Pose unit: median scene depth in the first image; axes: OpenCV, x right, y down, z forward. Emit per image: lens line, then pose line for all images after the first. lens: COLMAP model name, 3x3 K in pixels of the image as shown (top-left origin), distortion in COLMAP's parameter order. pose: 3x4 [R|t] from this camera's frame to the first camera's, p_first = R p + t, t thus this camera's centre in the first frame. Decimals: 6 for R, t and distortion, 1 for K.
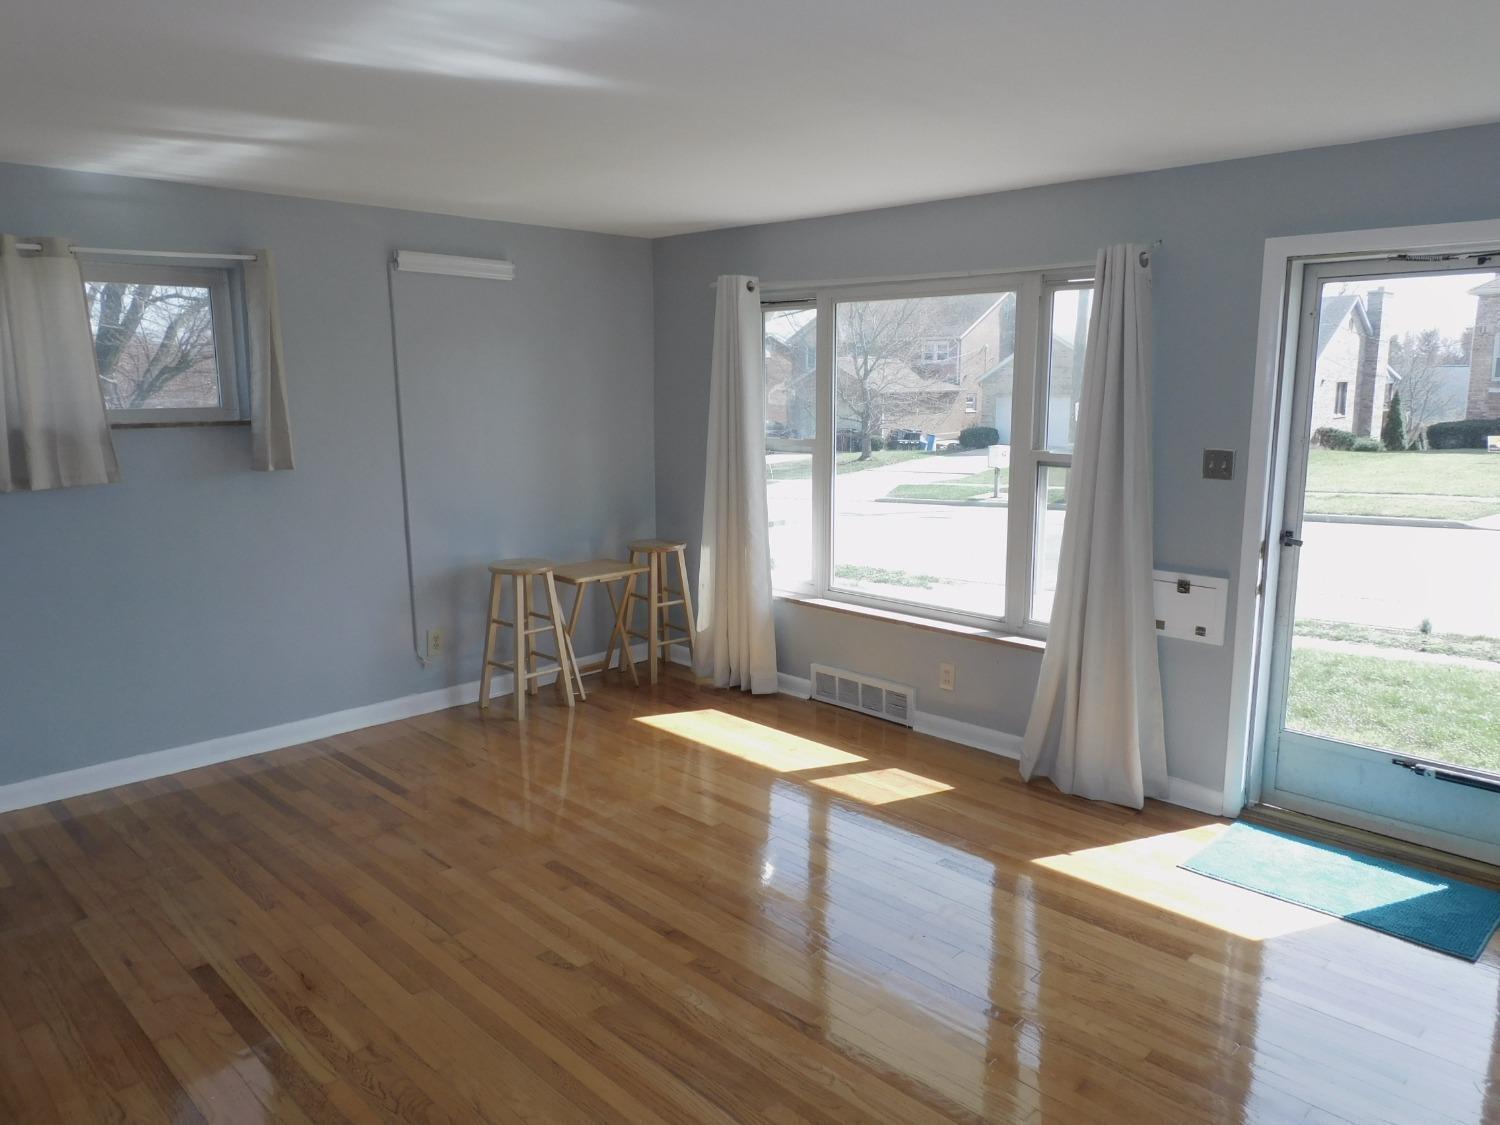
lens RADIAL K [[1057.4, 0, 750.0], [0, 1057.4, 562.5], [0, 0, 1]] dist [0.006949, 0.000967]
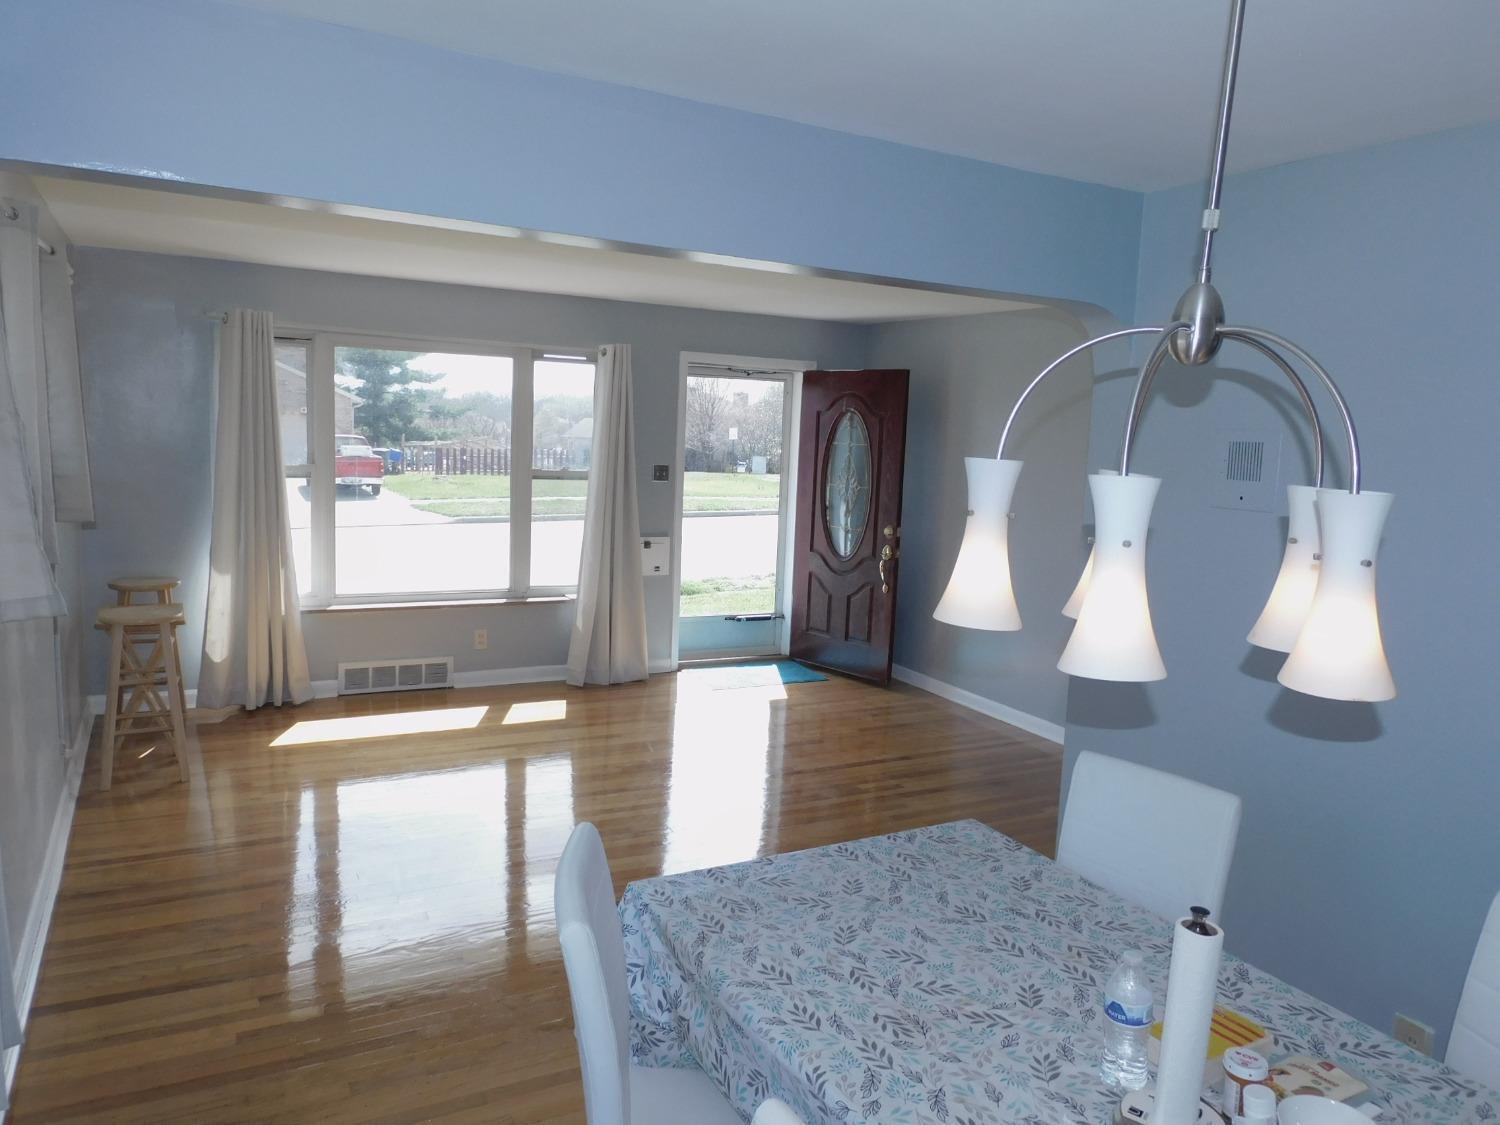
lens RADIAL K [[1057.4, 0, 750.0], [0, 1057.4, 562.5], [0, 0, 1]] dist [0.006949, 0.000967]
pose [[0.300795, -0.105640, 0.947820, -1.009121], [0.123380, 0.989805, 0.071164, -0.043082], [-0.945674, 0.095536, 0.310762, 0.267313]]
